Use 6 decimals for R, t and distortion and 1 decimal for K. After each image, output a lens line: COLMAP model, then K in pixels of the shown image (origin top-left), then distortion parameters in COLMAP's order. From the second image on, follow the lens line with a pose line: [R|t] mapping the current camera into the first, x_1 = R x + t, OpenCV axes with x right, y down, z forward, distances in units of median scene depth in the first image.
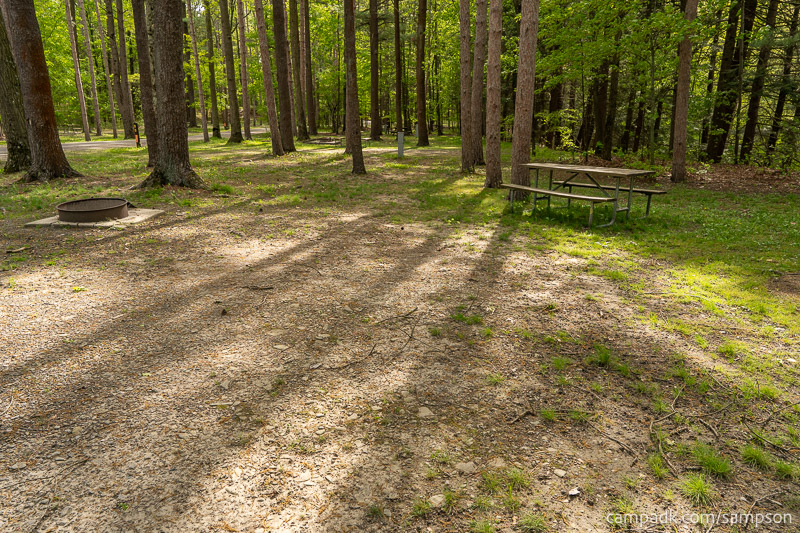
lens RADIAL K [[535.1, 0, 400.9], [0, 535.1, 268.2], [0, 0, 1]] dist [-0.001929, 0.005395]
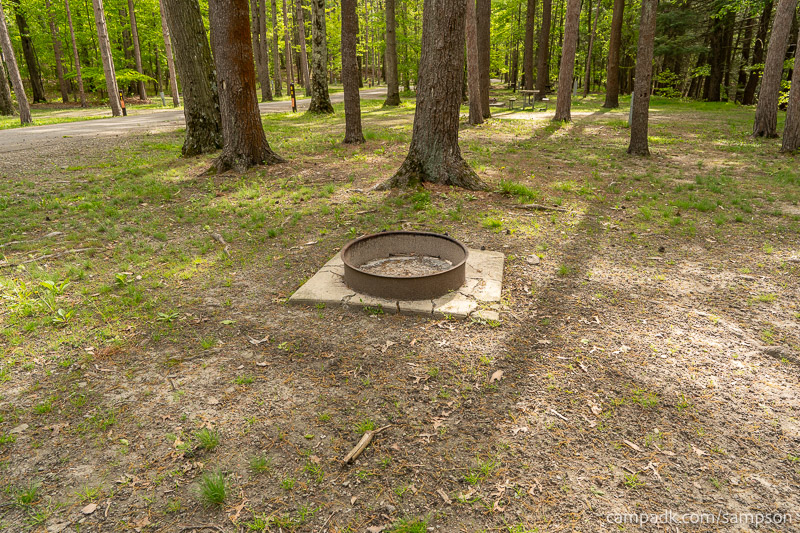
lens RADIAL K [[535.1, 0, 402.3], [0, 535.1, 268.4], [0, 0, 1]] dist [-0.001929, 0.005395]
pose [[0.982727, 0.046540, -0.179111, -0.328764], [-0.033617, 0.996652, 0.074523, -0.095193], [0.181980, -0.067215, 0.981002, 0.343774]]
